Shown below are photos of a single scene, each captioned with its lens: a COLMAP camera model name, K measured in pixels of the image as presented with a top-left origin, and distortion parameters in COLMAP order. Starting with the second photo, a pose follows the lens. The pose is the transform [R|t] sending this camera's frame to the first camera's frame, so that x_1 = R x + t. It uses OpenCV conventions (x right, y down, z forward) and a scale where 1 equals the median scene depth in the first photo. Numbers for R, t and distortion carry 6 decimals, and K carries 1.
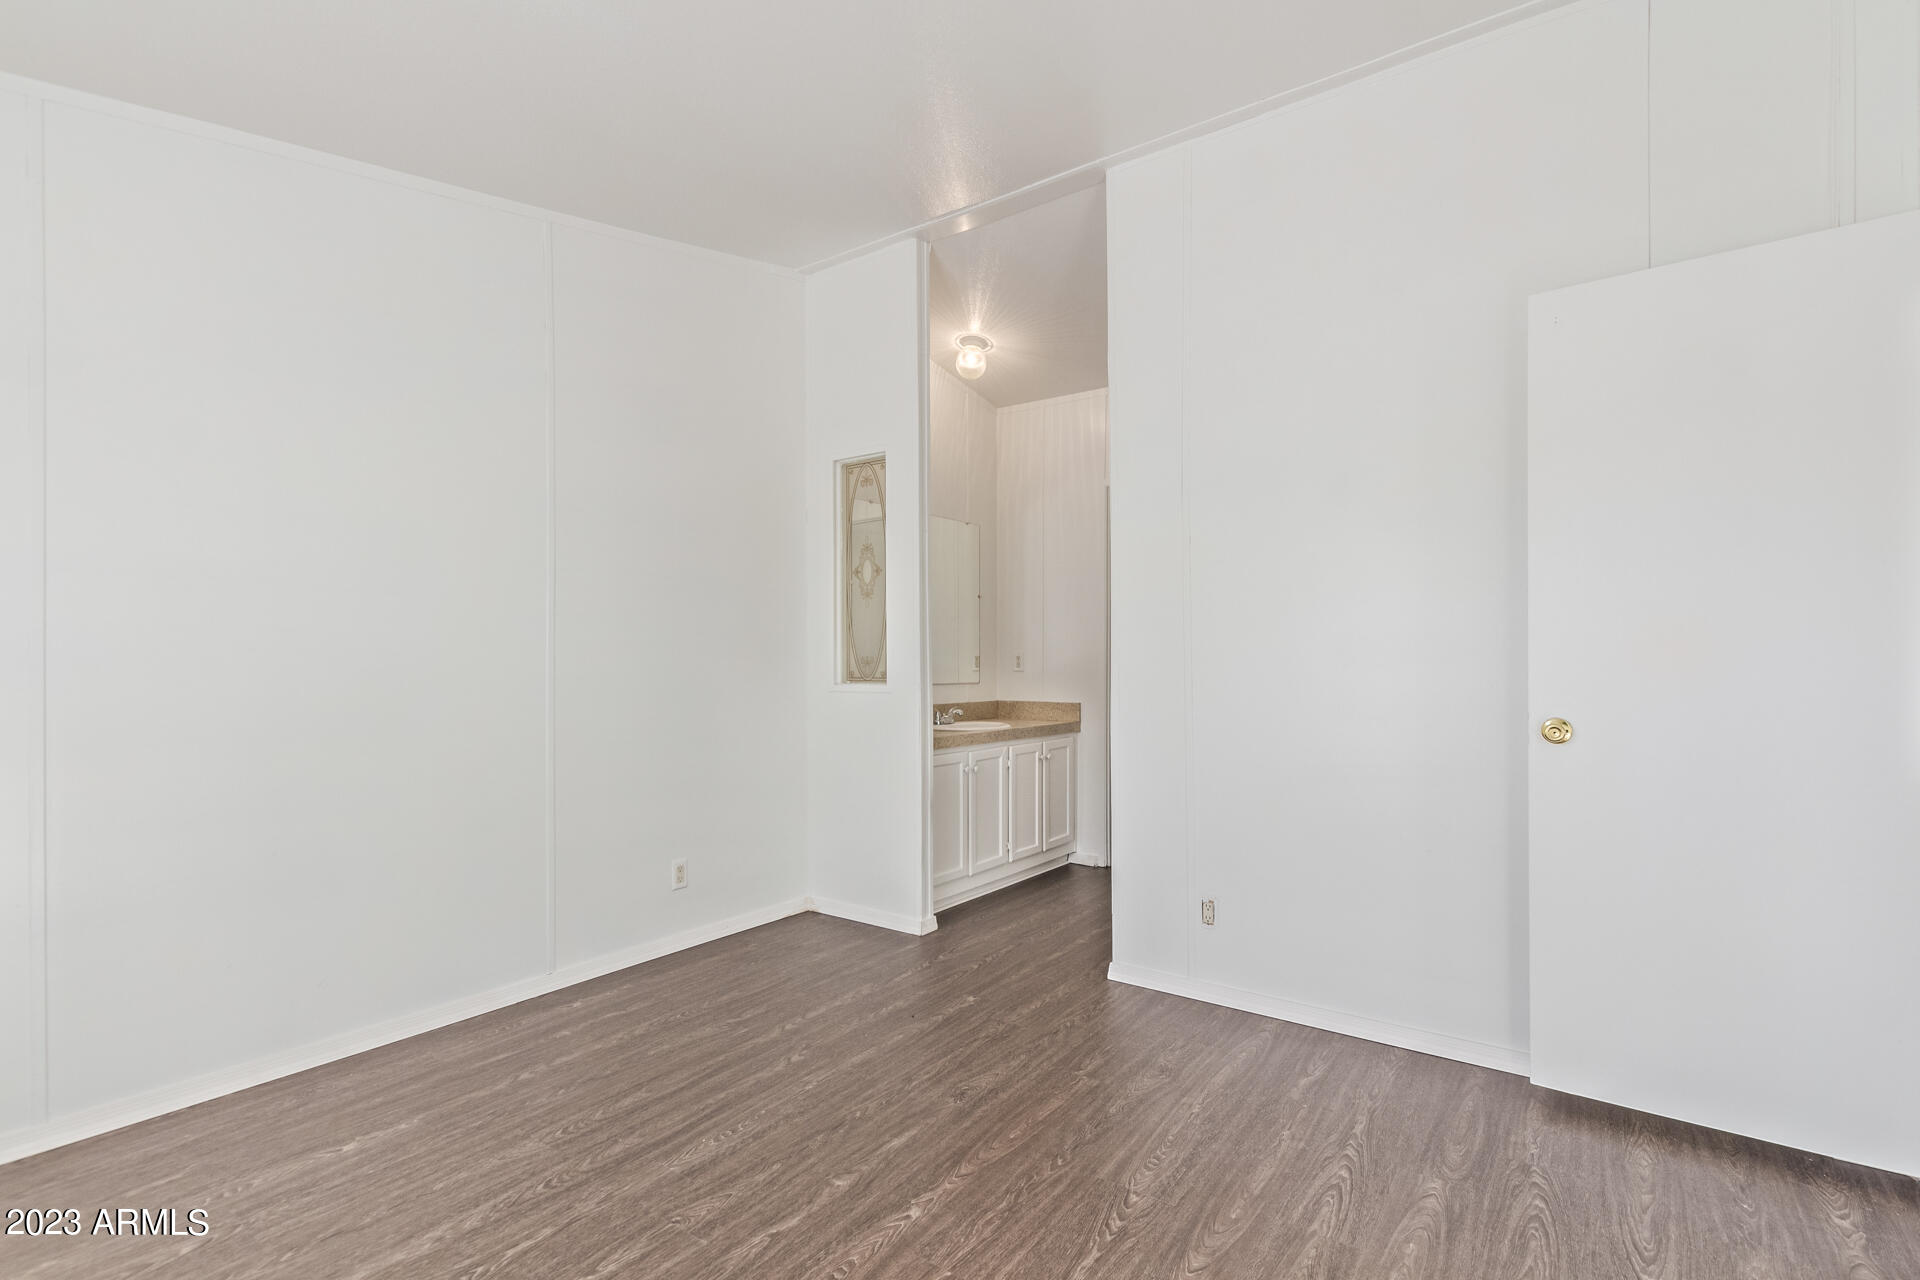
lens RADIAL K [[868.3, 0, 973.9], [0, 868.3, 675.0], [0, 0, 1]] dist [-0.001092, -0.000462]
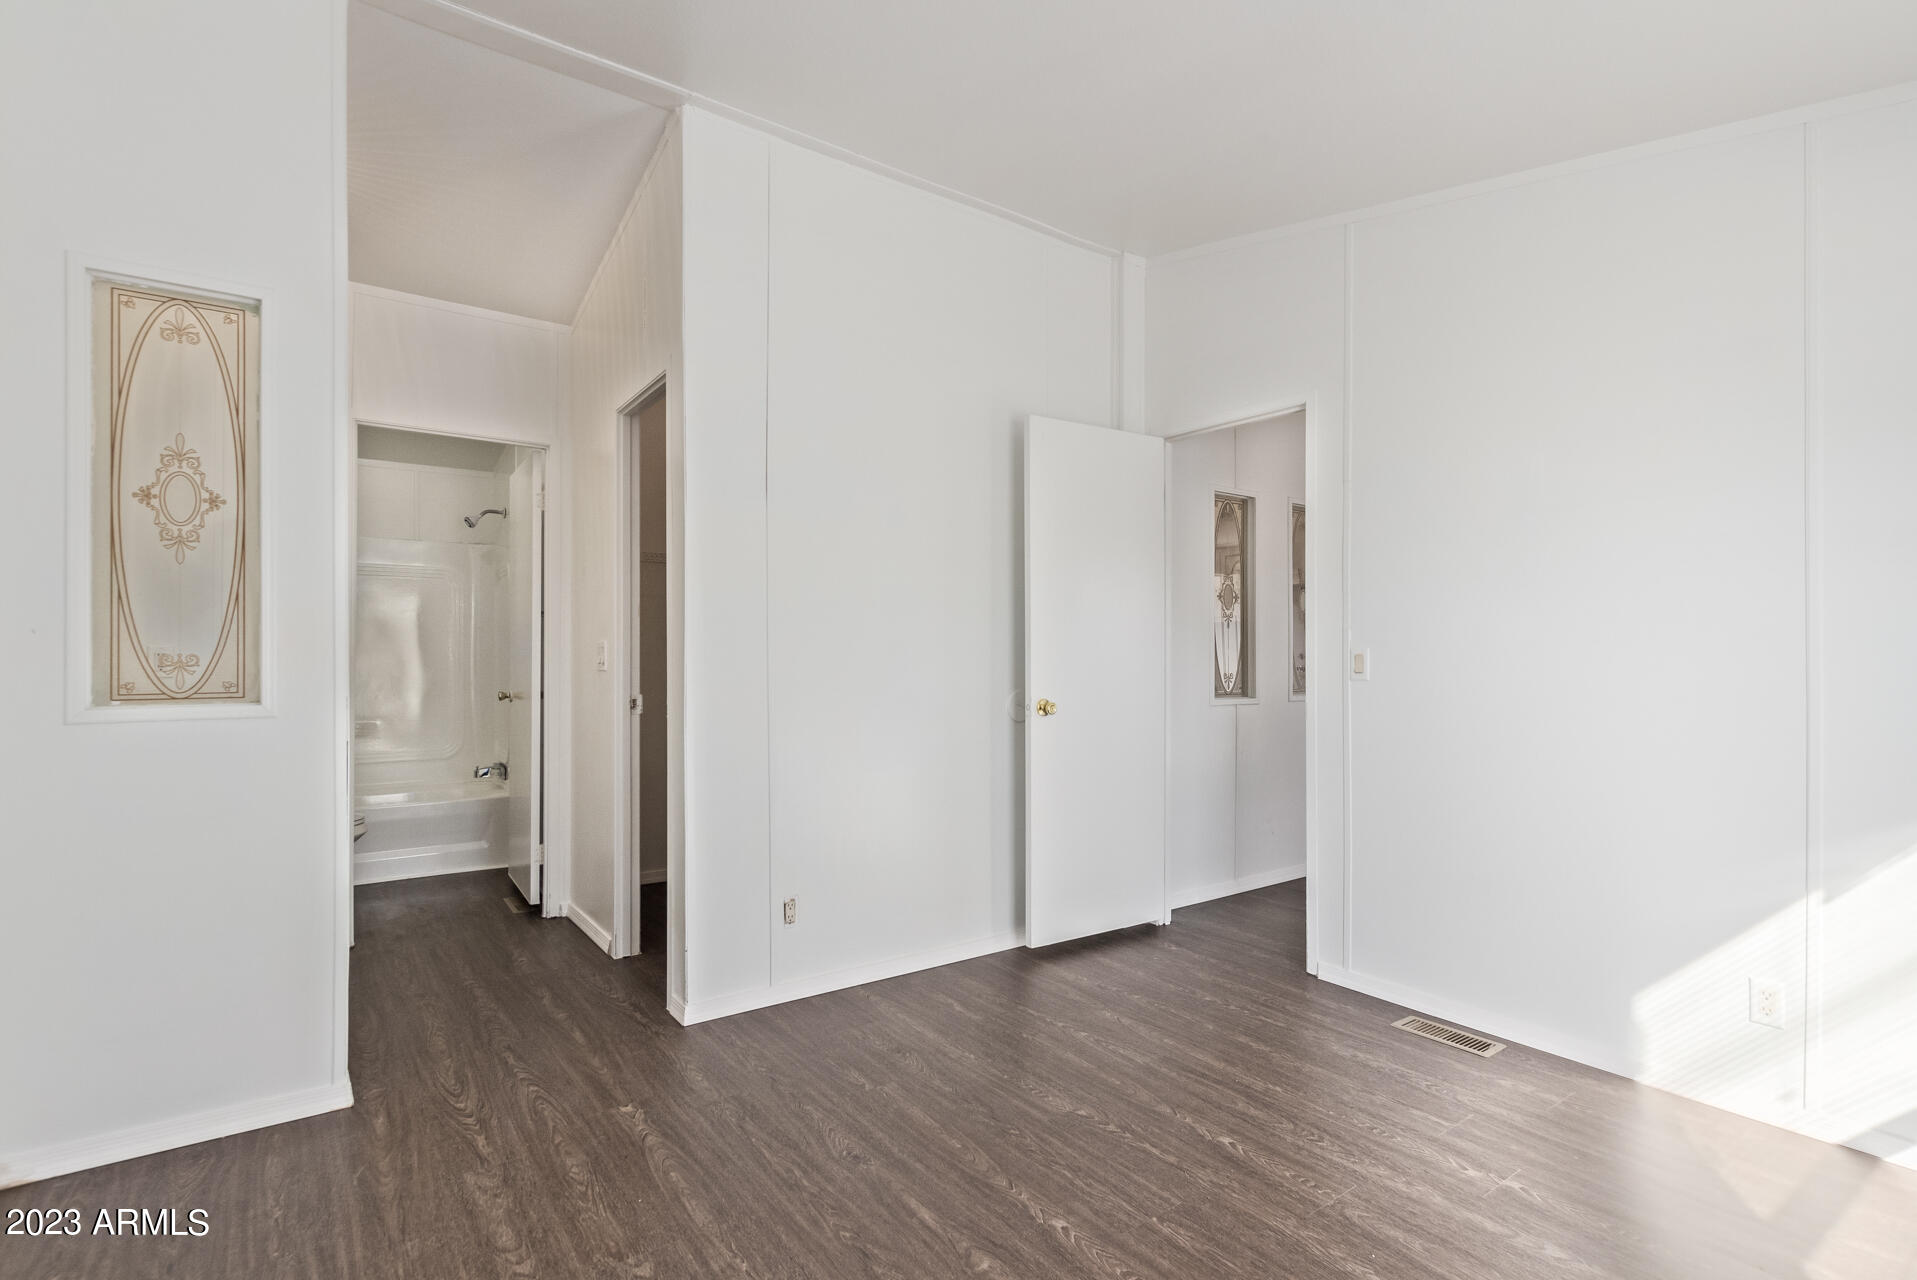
lens RADIAL K [[909.6, 0, 962.3], [0, 909.6, 658.4], [0, 0, 1]] dist [0.003293, -0.000243]
pose [[0.329449, -0.000175, 0.944173, -0.768782], [0.014920, 0.999876, -0.005020, -0.013217], [-0.944055, 0.015741, 0.329411, 0.535307]]
